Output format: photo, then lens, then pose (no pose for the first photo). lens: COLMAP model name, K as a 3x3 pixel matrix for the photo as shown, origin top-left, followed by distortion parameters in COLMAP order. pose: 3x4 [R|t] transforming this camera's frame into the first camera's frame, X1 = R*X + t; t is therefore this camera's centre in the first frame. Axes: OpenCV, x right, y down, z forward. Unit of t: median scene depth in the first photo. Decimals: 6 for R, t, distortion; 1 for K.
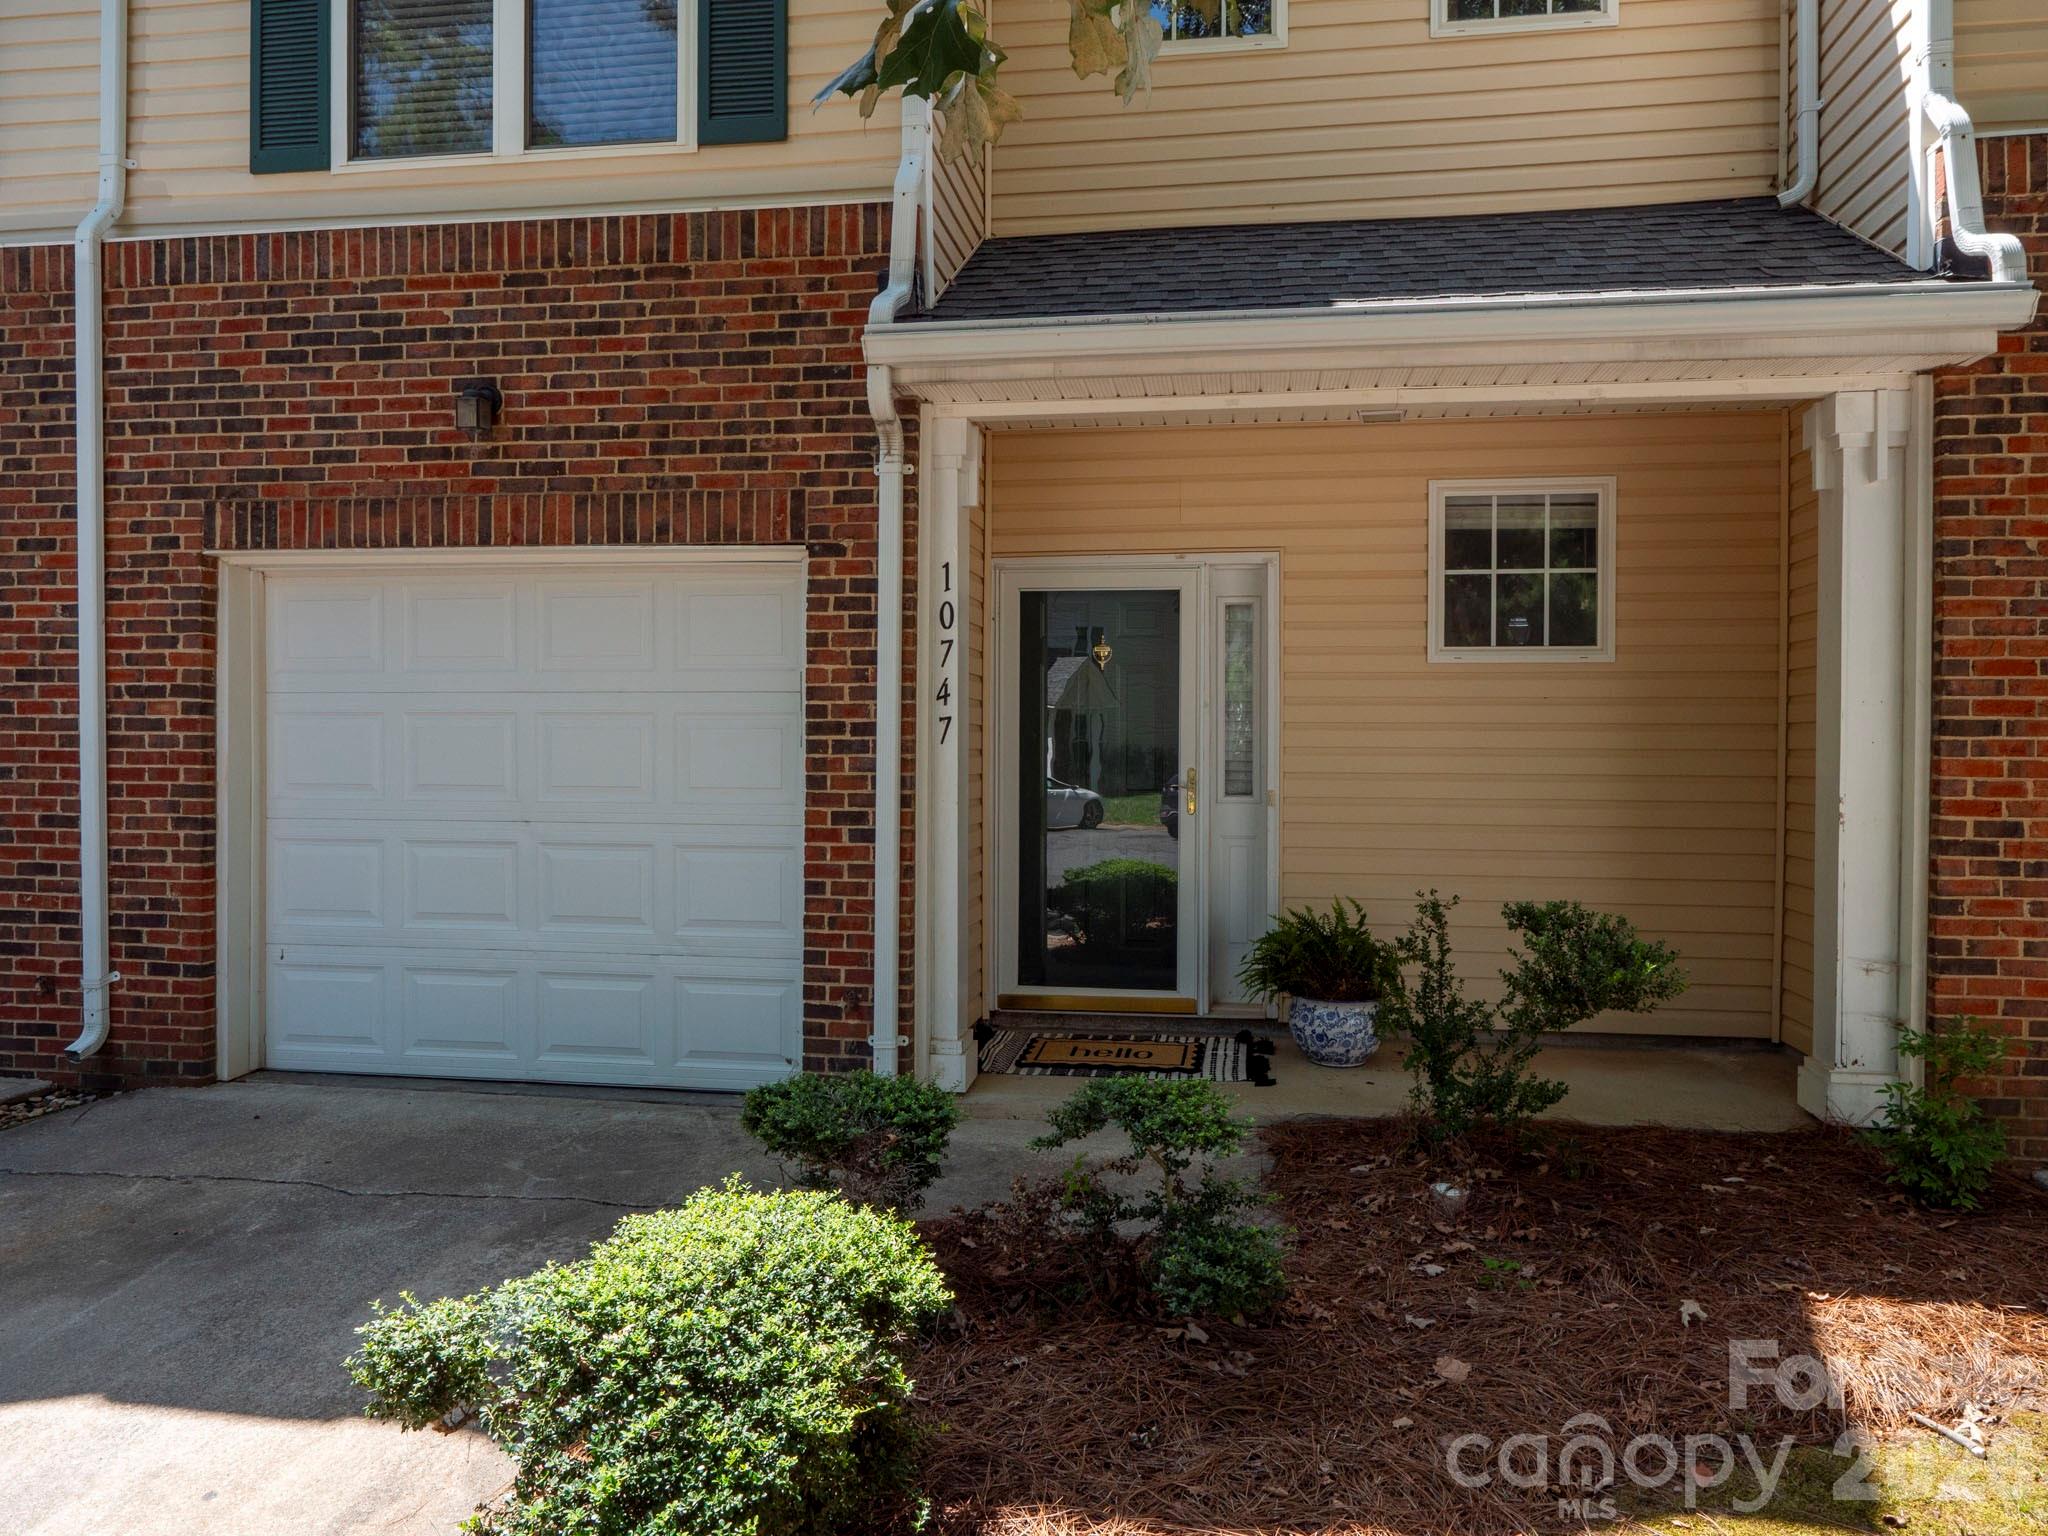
lens RADIAL K [[1398.2, 0, 1028.8], [0, 1398.2, 755.1], [0, 0, 1]] dist [-0.004074, -0.003783]
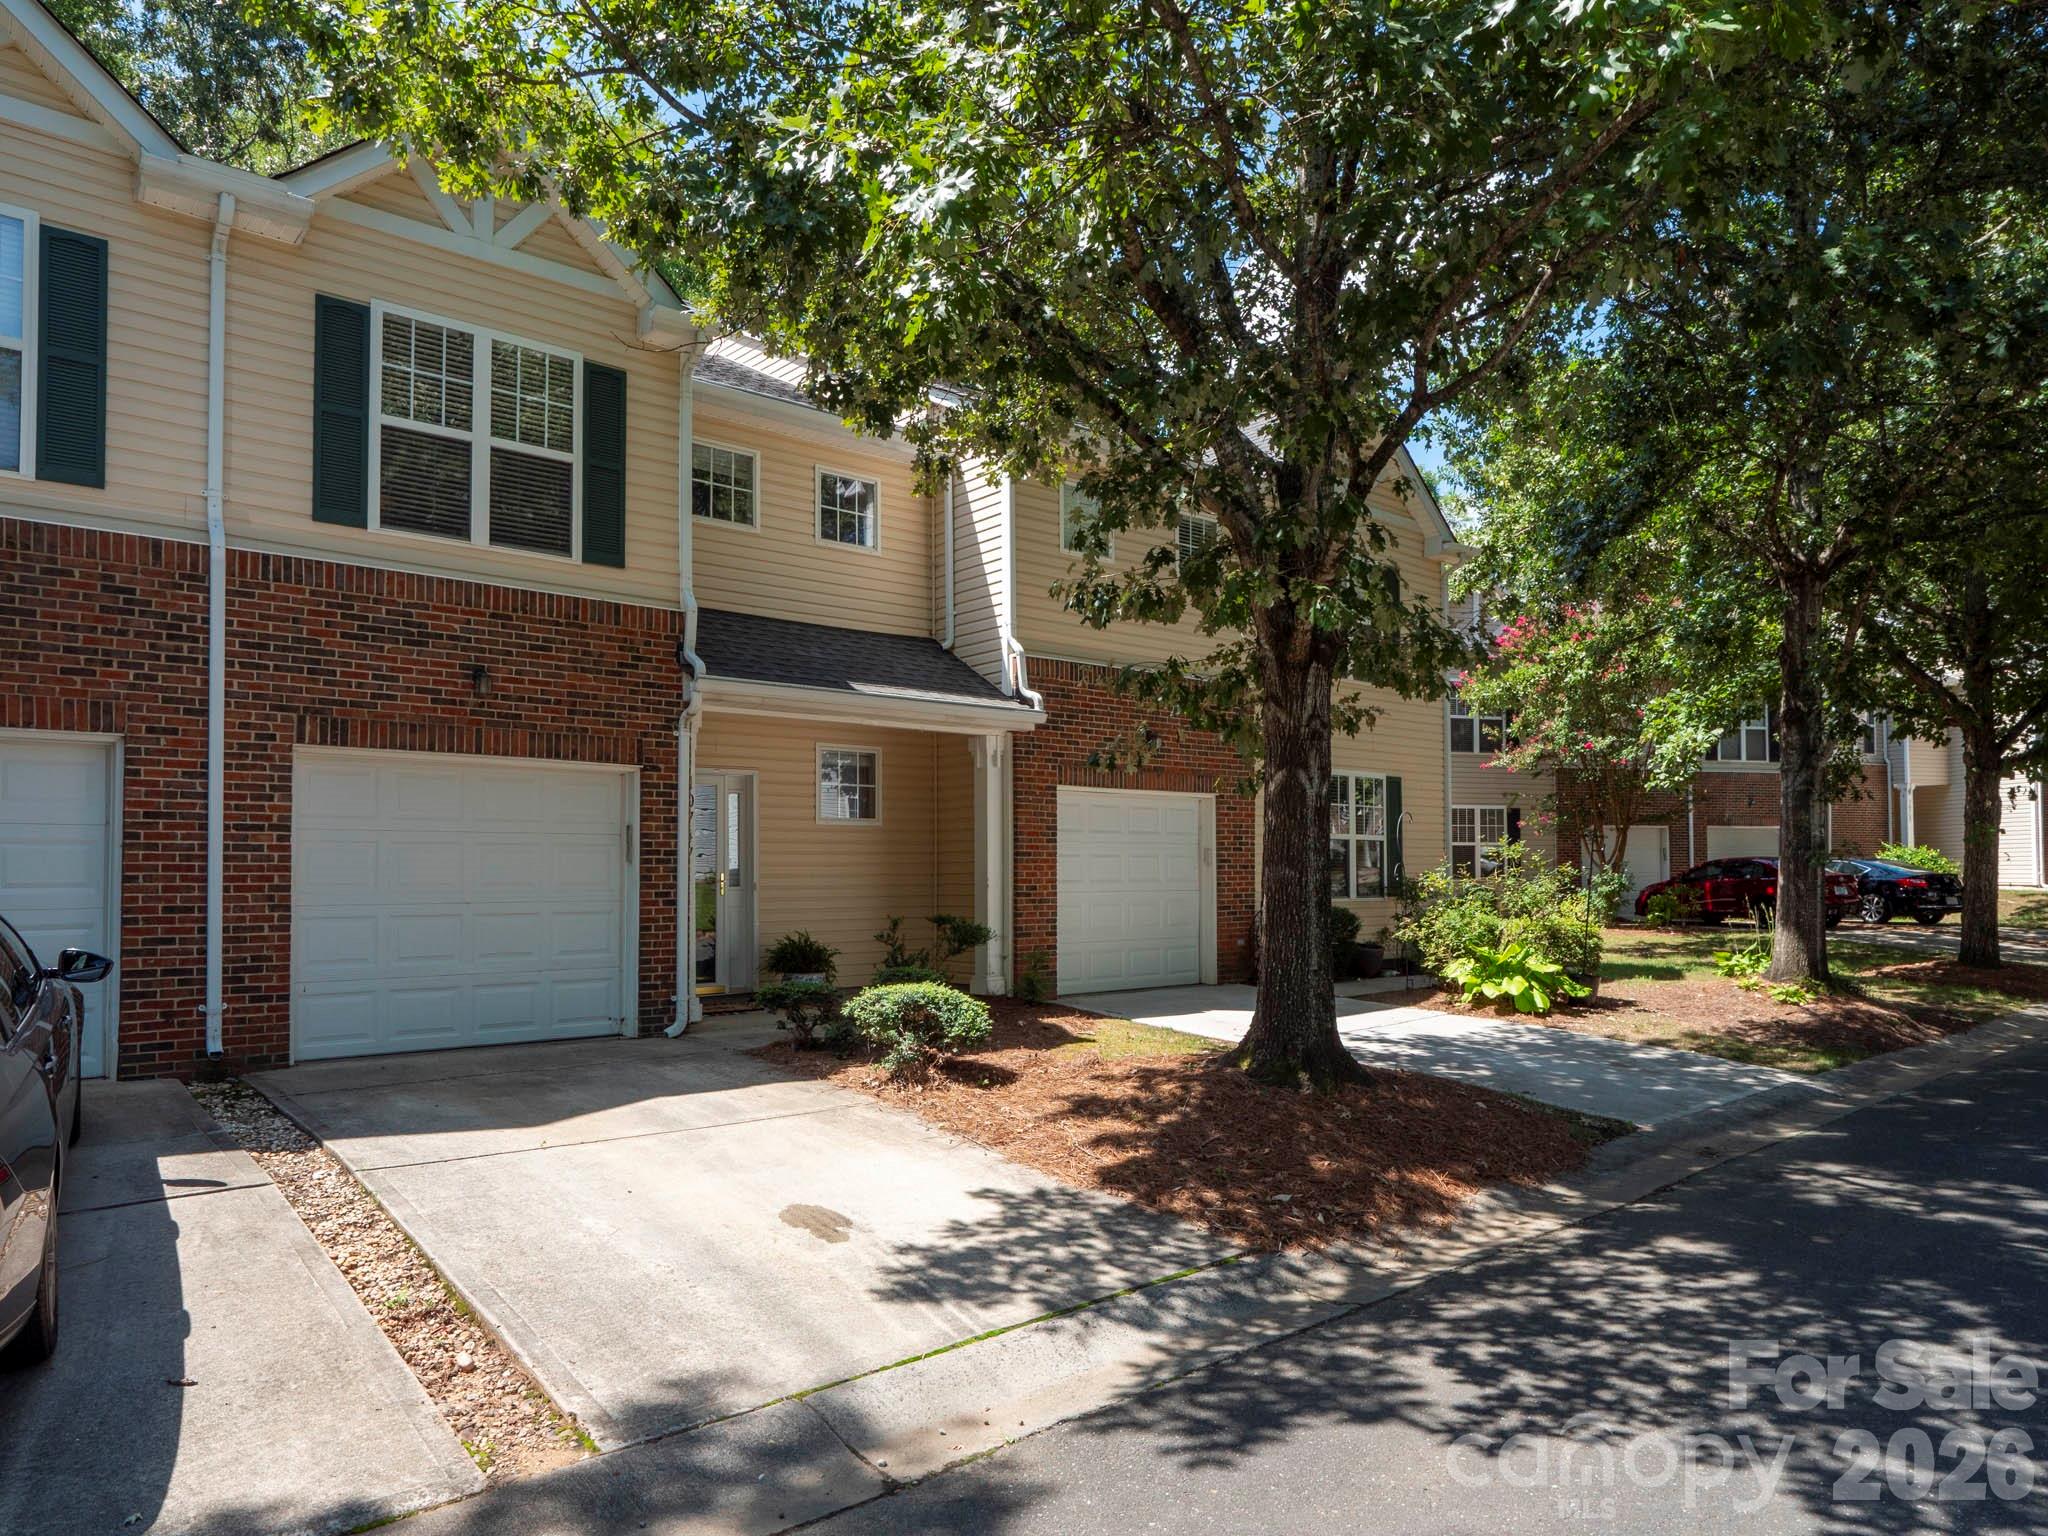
lens RADIAL K [[1398.2, 0, 1026.5], [0, 1398.2, 776.9], [0, 0, 1]] dist [-0.004074, -0.003783]
pose [[0.636941, 0.045108, 0.769592, -1.333242], [0.008255, 0.997830, -0.065318, 0.009185], [-0.770868, 0.047957, 0.635187, -0.741642]]
